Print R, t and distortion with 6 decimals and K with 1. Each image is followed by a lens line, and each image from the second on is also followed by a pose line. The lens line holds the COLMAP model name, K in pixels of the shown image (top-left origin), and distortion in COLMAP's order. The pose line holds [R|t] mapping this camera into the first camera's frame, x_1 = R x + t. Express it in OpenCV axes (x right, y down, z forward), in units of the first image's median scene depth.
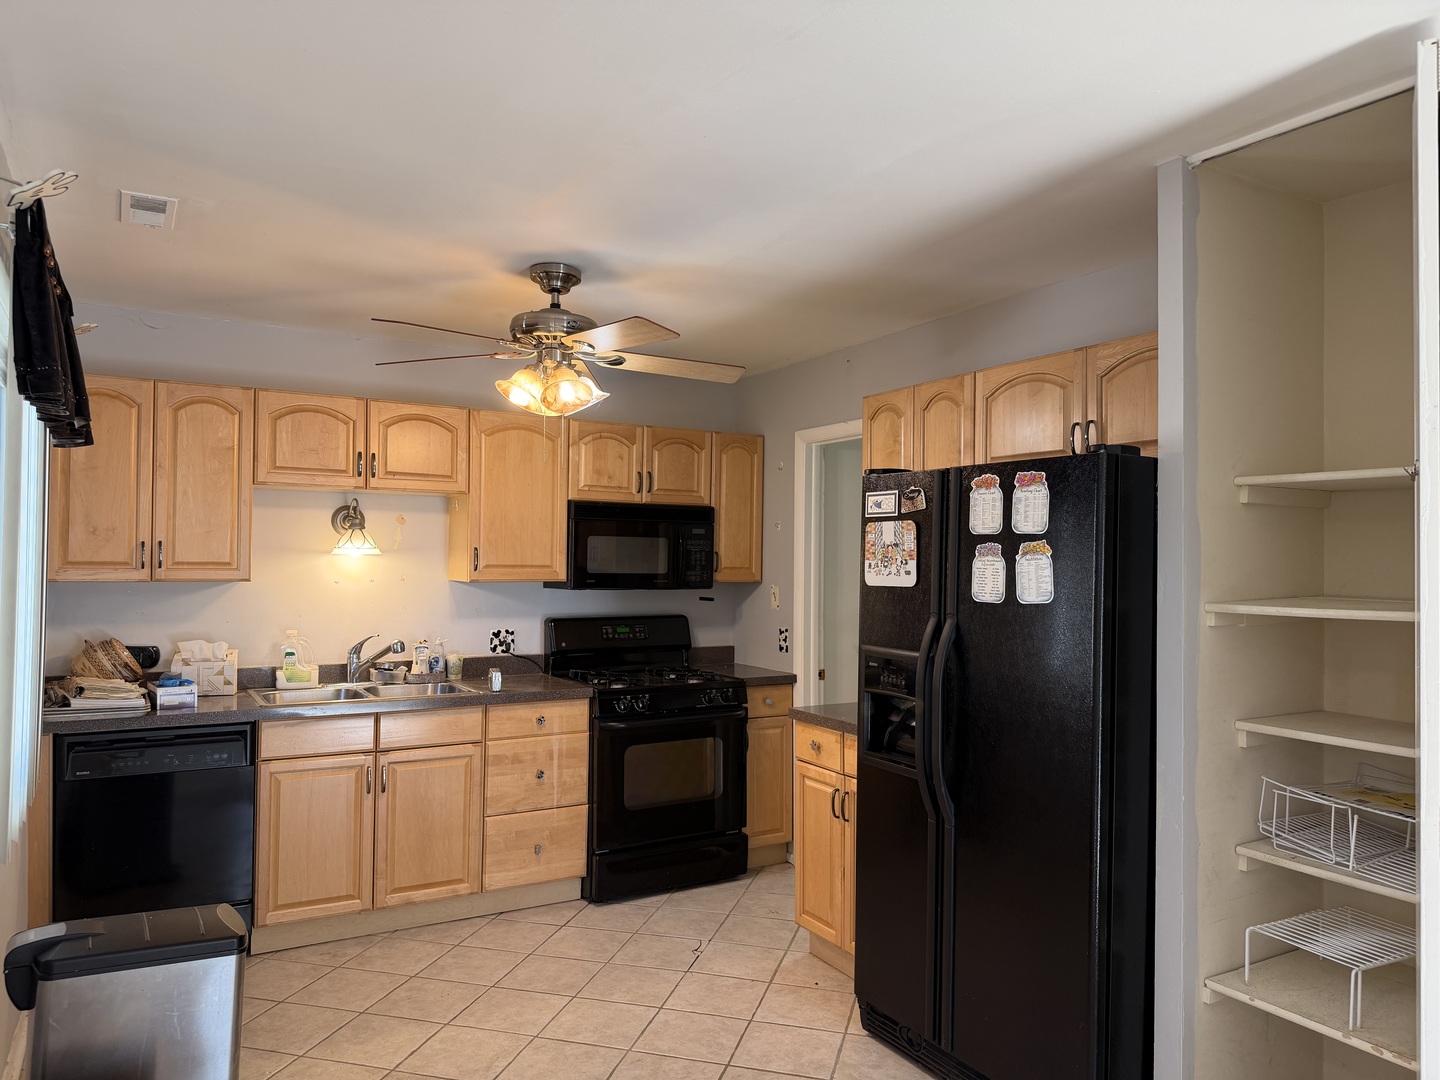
lens RADIAL K [[998.6, 0, 720.0], [0, 998.6, 540.0], [0, 0, 1]] dist [0.076073, -0.093332]
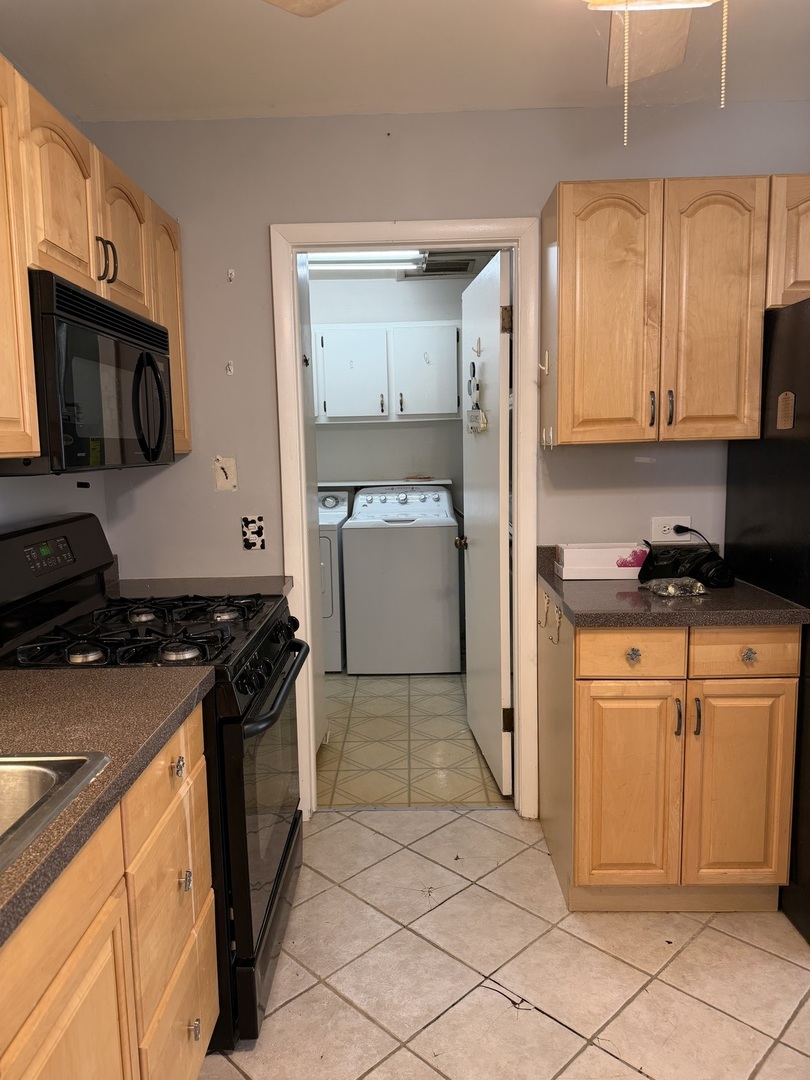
lens RADIAL K [[749.0, 0, 405.0], [0, 749.0, 540.0], [0, 0, 1]] dist [0.076073, -0.093332]
pose [[0.516572, -0.128210, 0.846591, -0.376315], [0.008132, 0.989416, 0.144878, 0.031779], [-0.856205, -0.067956, 0.512147, 0.710413]]
